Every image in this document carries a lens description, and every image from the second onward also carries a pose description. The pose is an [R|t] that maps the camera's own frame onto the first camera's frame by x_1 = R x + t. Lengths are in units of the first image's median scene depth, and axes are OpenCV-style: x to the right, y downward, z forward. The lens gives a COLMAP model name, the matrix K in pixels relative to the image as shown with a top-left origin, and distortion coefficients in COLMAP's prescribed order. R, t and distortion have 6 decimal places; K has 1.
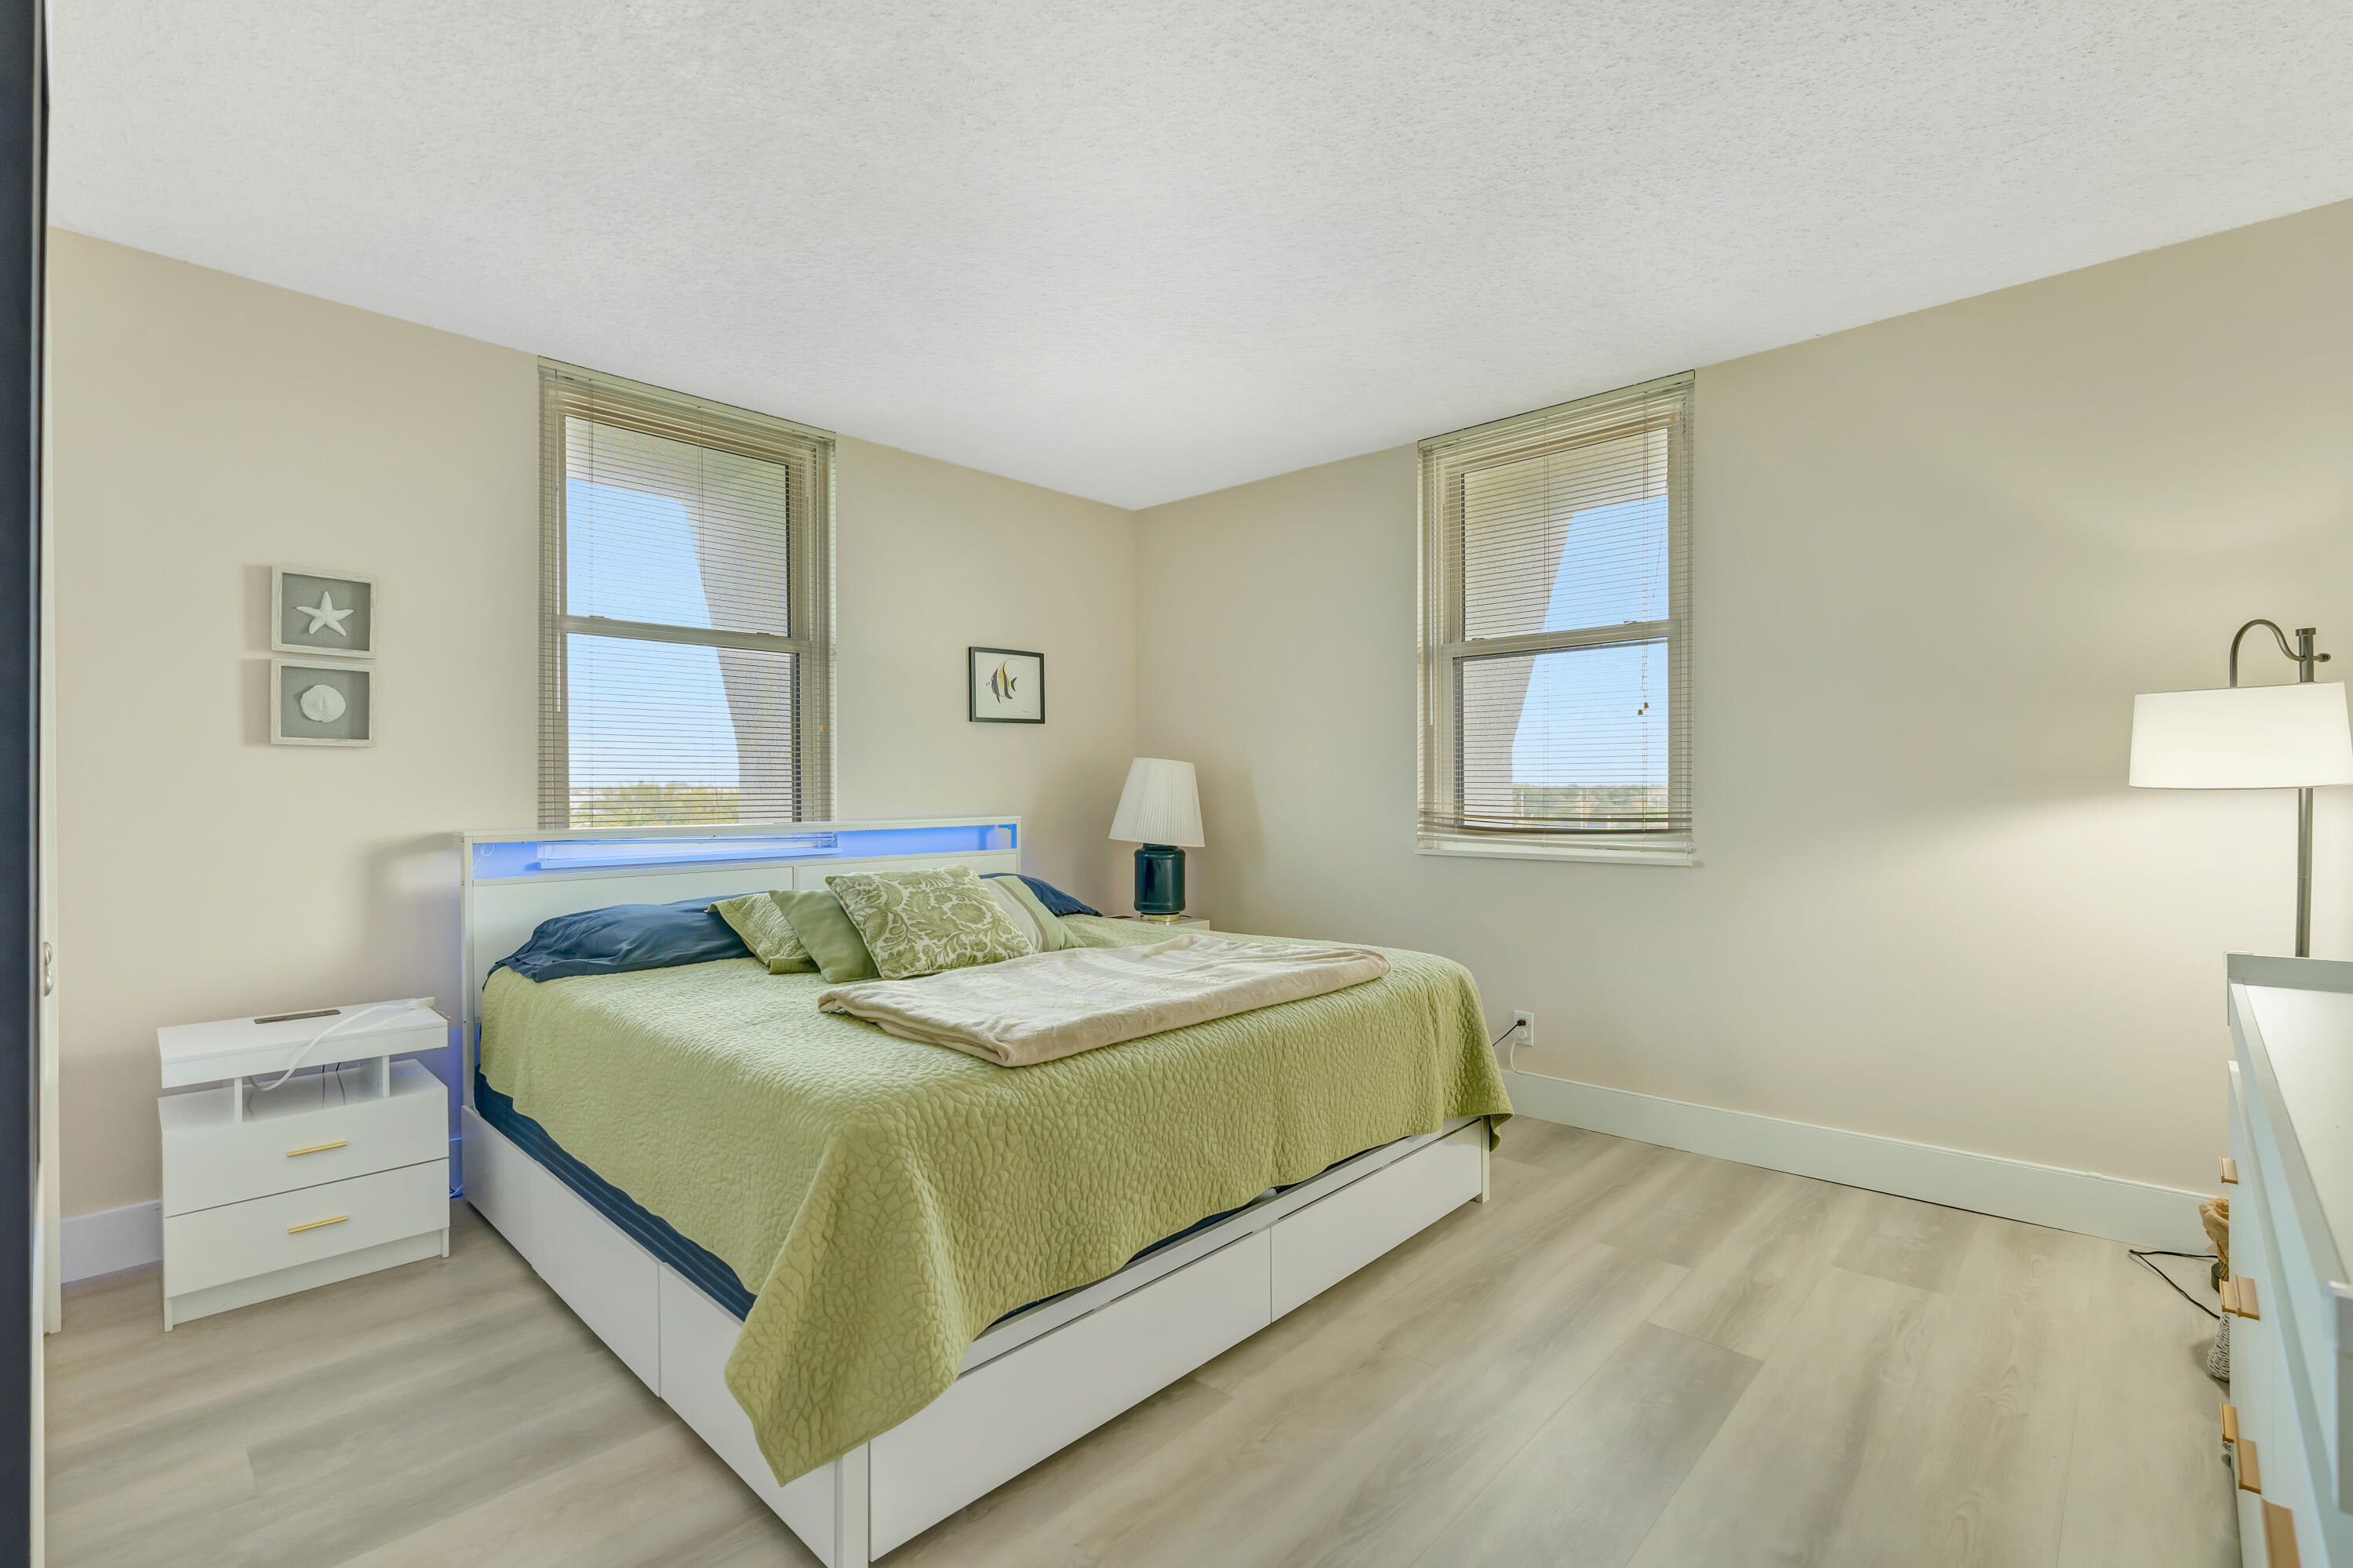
lens RADIAL K [[1051.9, 0, 1166.2], [0, 1051.9, 793.5], [0, 0, 1]] dist [-0.005066, -0.000004]
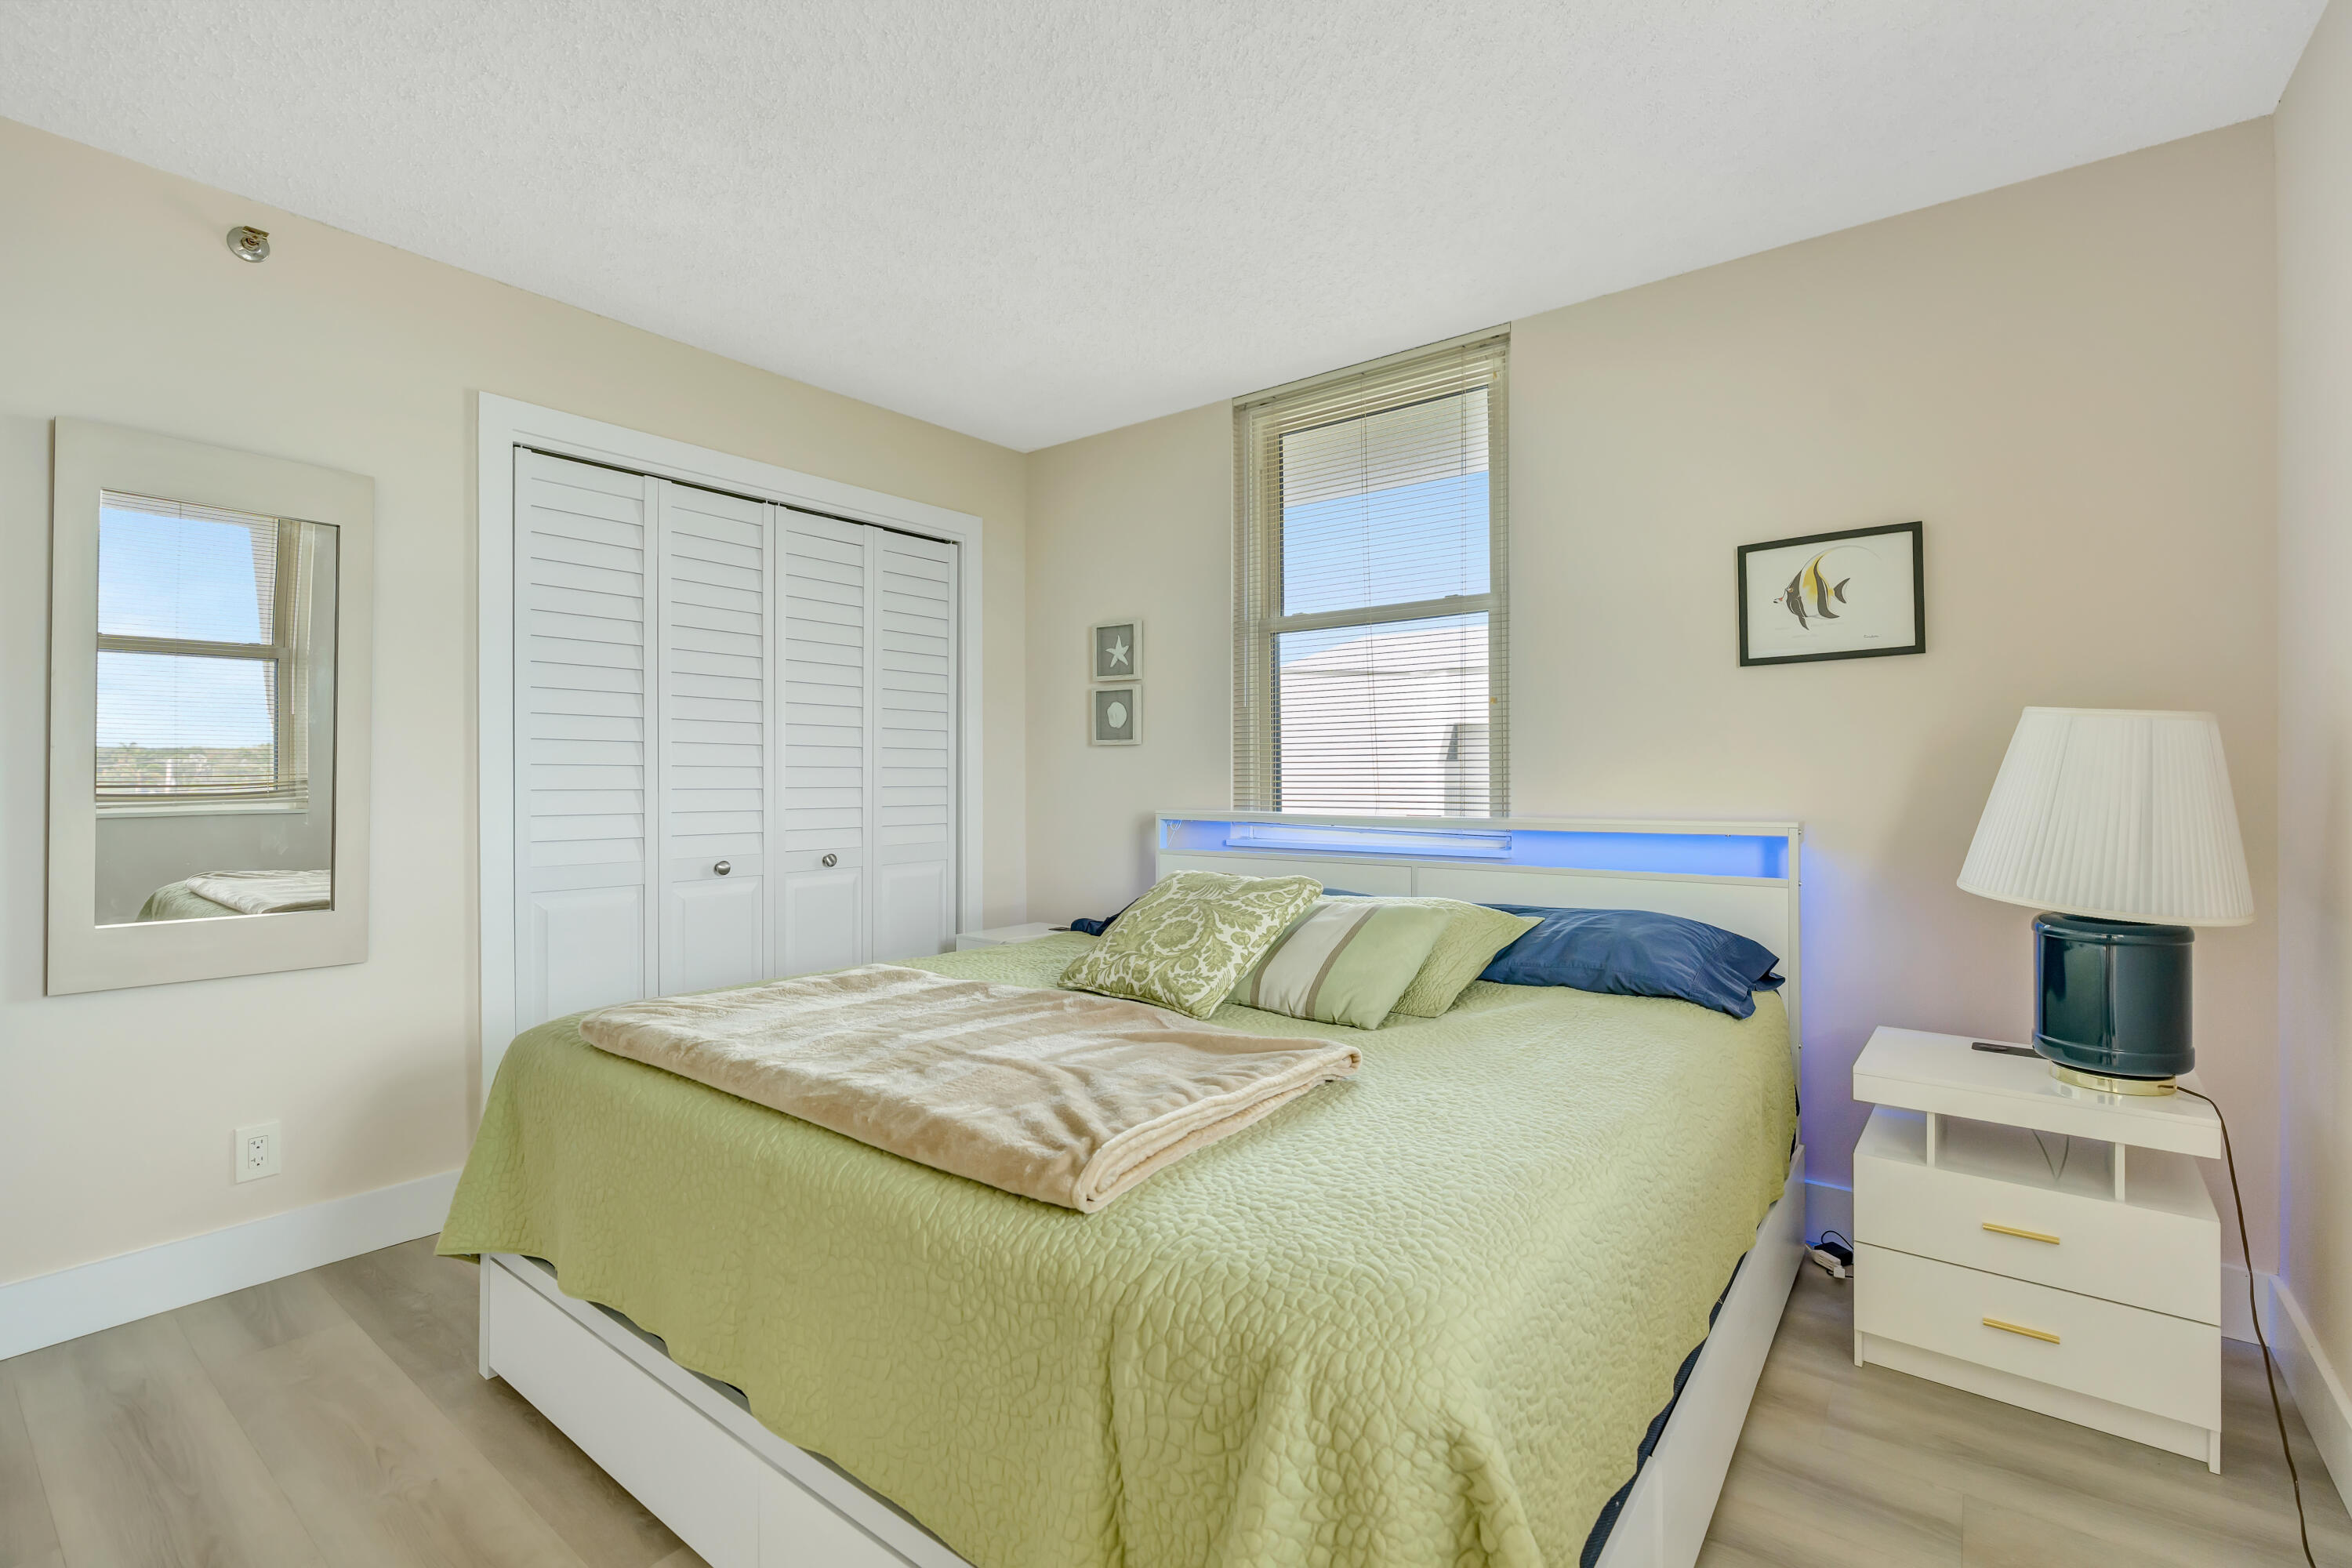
lens RADIAL K [[1051.4, 0, 1165.6], [0, 1051.4, 744.7], [0, 0, 1]] dist [-0.005066, -0.000004]
pose [[0.095276, -0.030148, -0.994994, 0.500819], [-0.005961, 0.999506, -0.030855, -0.002132], [0.995433, 0.008871, 0.095049, 0.770356]]
